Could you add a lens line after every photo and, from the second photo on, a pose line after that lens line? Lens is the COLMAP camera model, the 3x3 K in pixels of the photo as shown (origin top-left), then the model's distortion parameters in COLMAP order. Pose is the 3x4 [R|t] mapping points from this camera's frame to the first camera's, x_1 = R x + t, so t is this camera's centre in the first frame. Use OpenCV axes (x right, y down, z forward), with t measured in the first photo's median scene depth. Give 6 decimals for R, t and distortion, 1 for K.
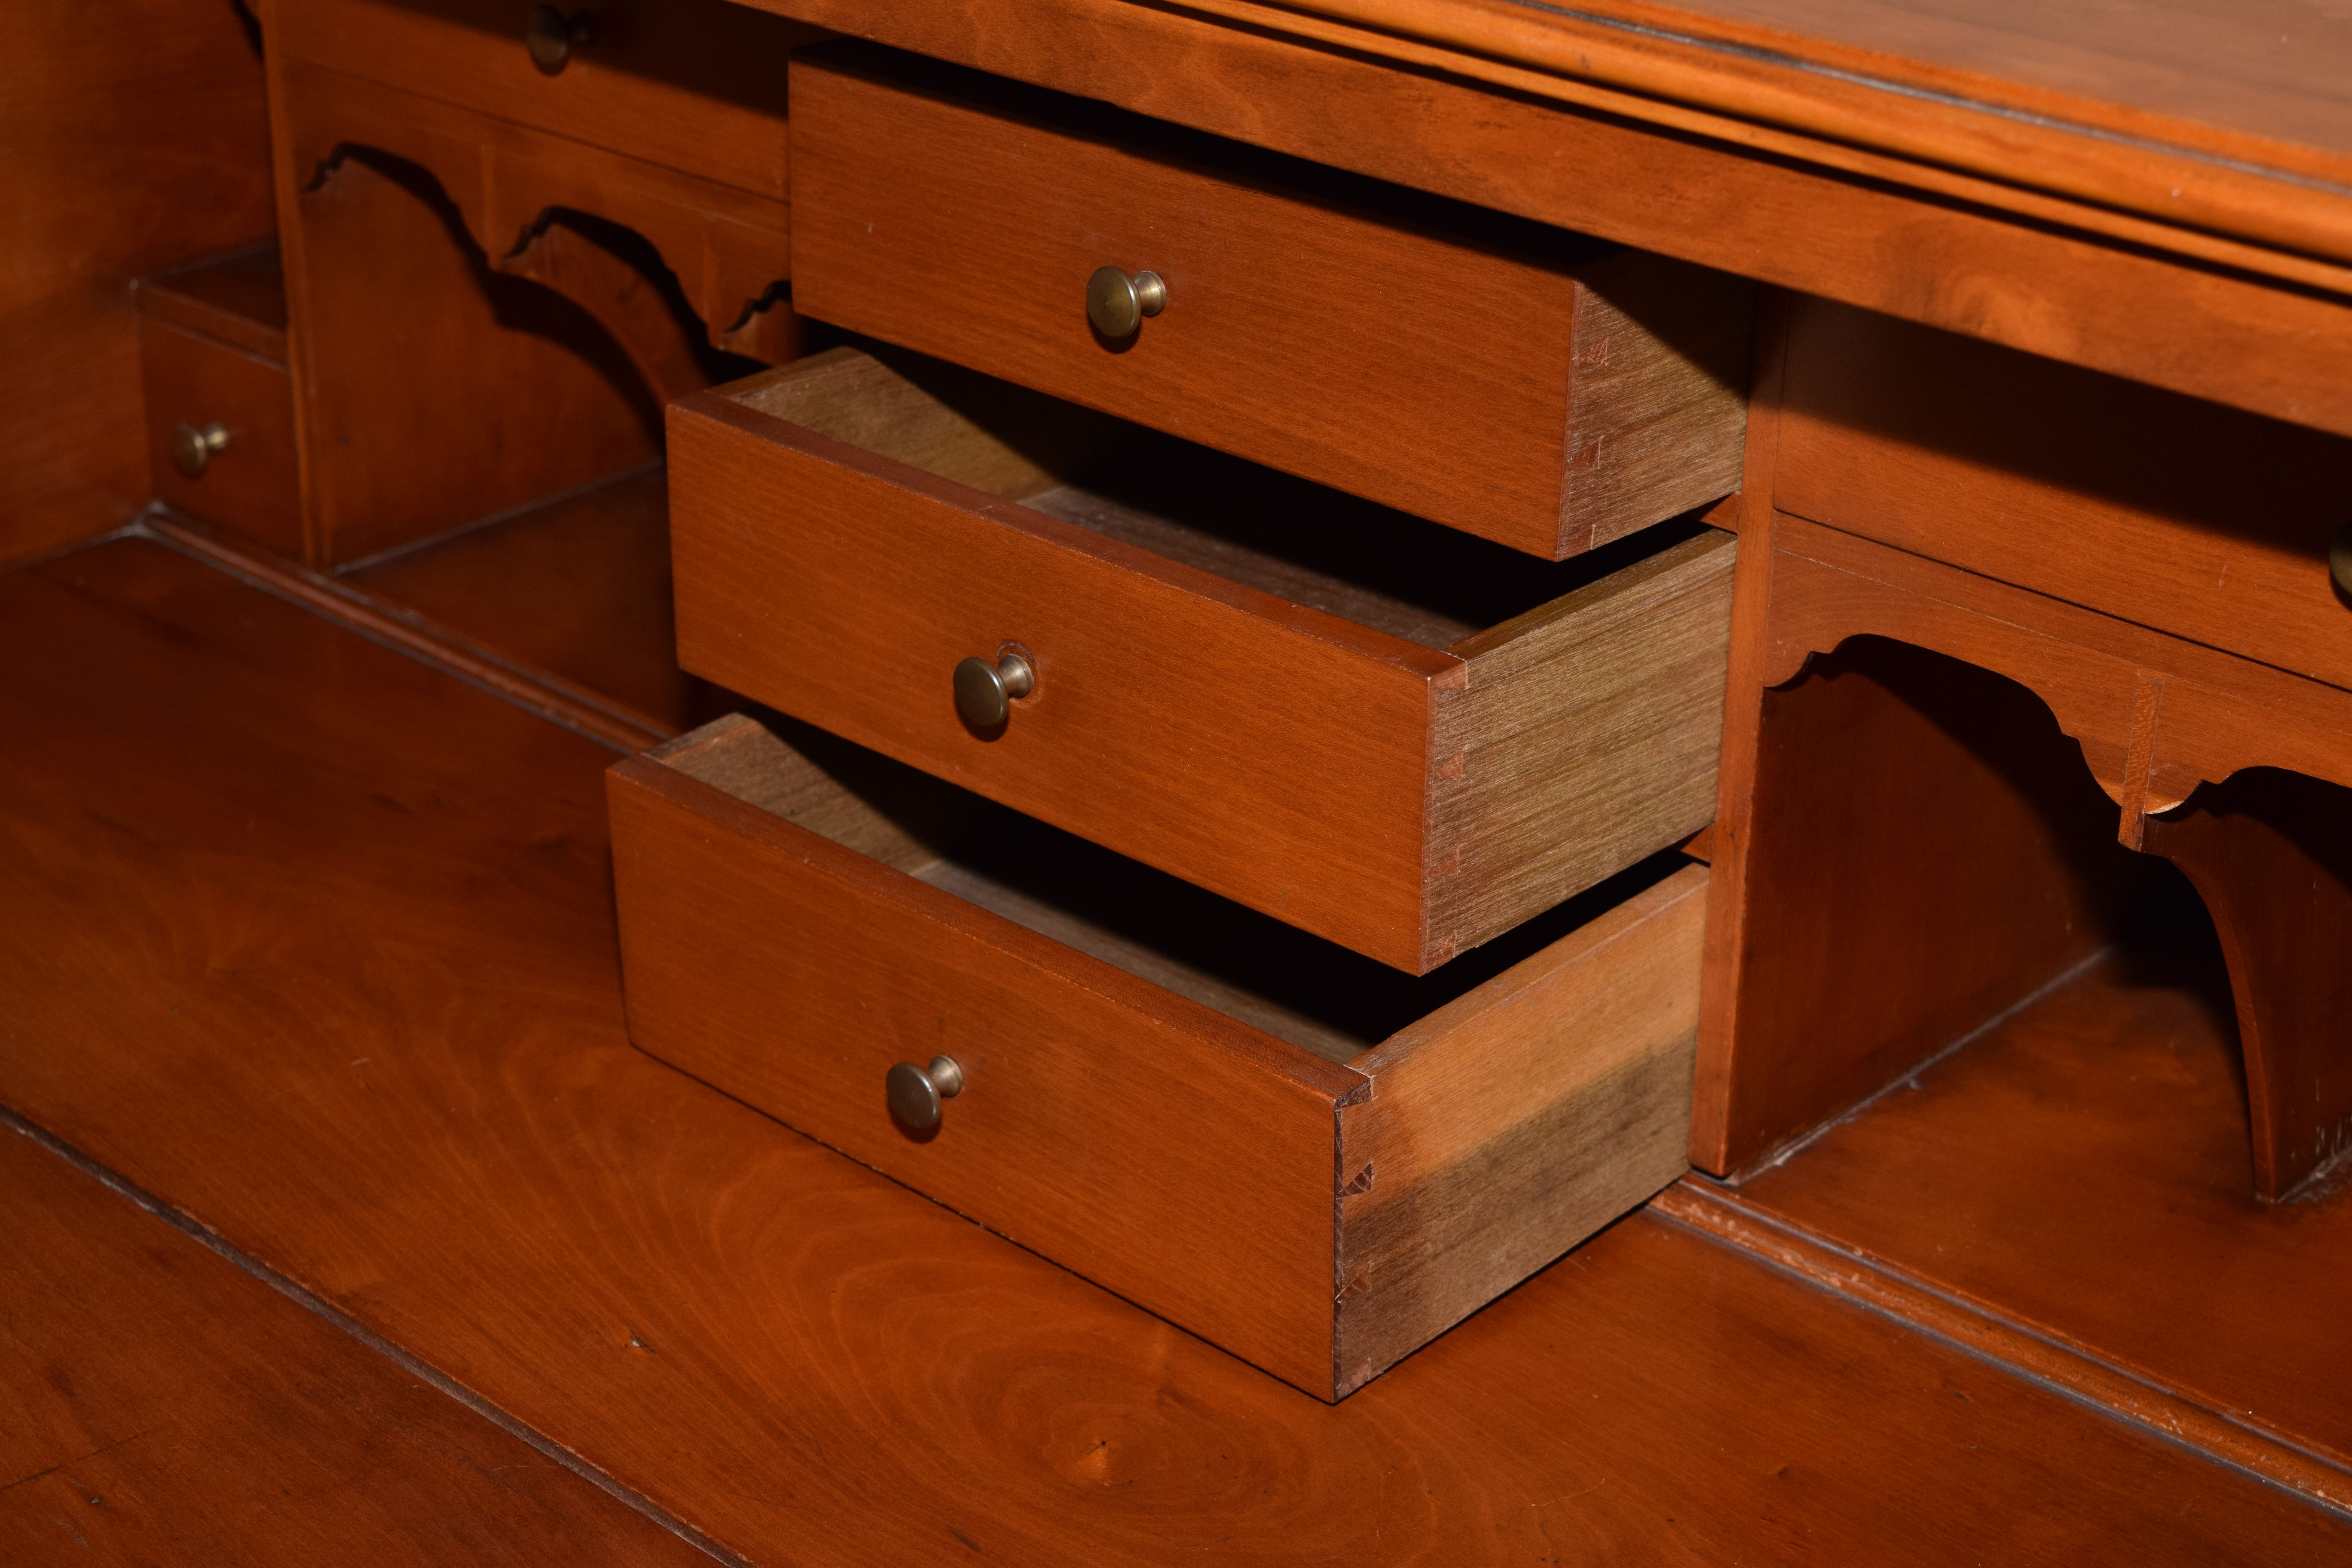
lens RADIAL K [[4208.7, 0, 1155.7], [0, 4208.7, 778.2], [0, 0, 1]] dist [0.014229, 0.000000]
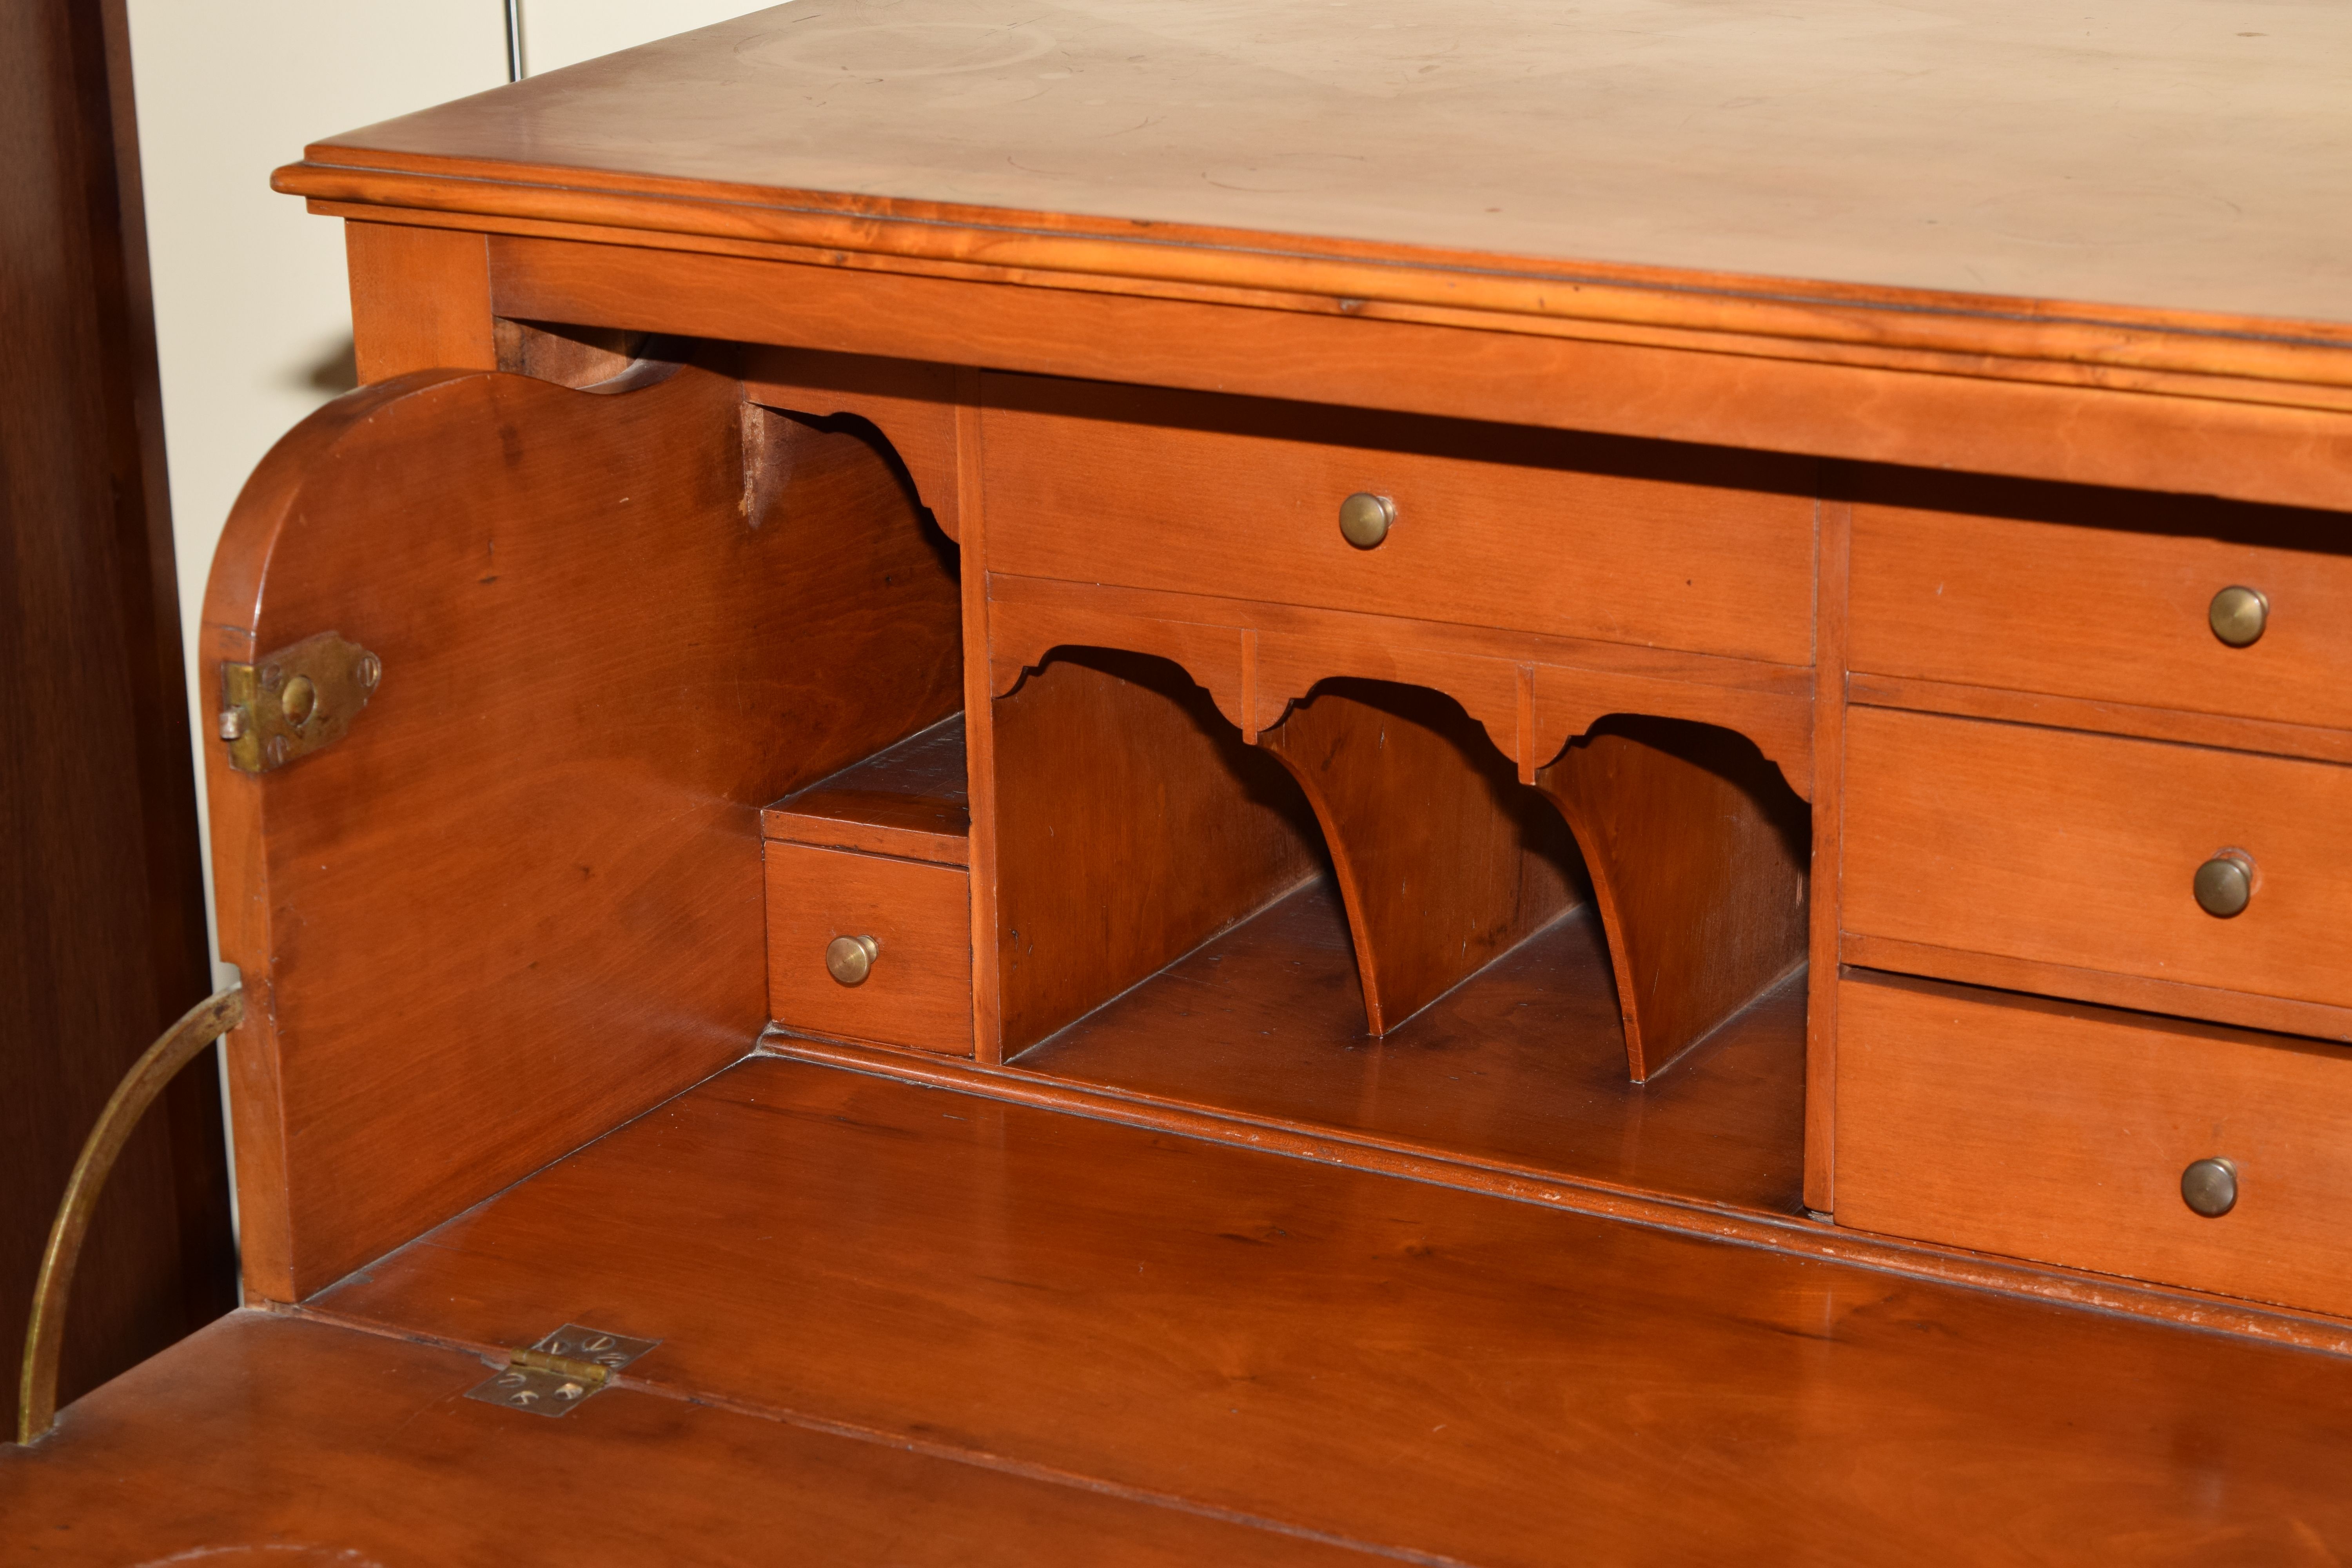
lens RADIAL K [[5286.2, 0, 1182.9], [0, 5286.2, 765.7], [0, 0, 1]] dist [0.071947, 0.000000]
pose [[0.970704, -0.089569, 0.222962, -0.614321], [0.121865, 0.983245, -0.135566, 0.086002], [-0.207084, 0.158765, 0.965355, -0.395894]]
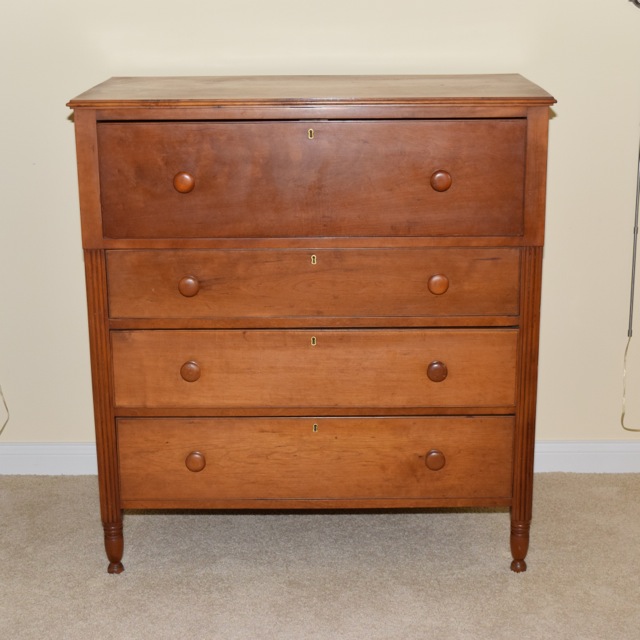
lens RADIAL K [[1222.5, 0, 311.7], [0, 1222.5, 303.7], [0, 0, 1]] dist [-0.044974, 0.000000]
pose [[0.742858, -0.184333, 0.643570, -2.143221], [0.295571, 0.952880, -0.068245, 0.516422], [-0.600666, 0.240917, 0.762338, -1.341965]]
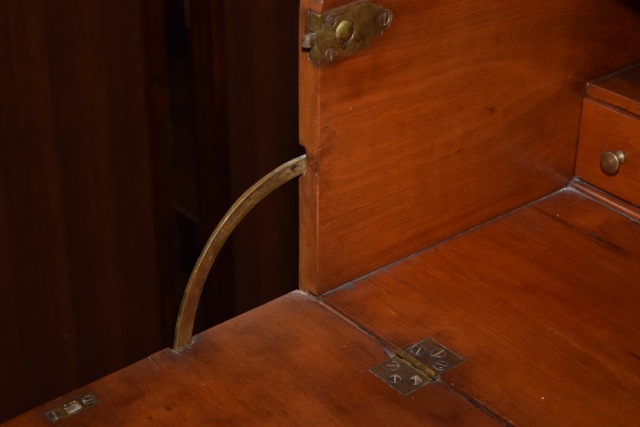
lens RADIAL K [[1438.4, 0, 319.3], [0, 1438.4, 214.2], [0, 0, 1]] dist [0.071947, 0.000000]
pose [[0.991947, 0.065175, -0.108601, -0.422716], [-0.057817, 0.995899, 0.069585, -0.133496], [0.112691, -0.062746, 0.991647, 0.304514]]
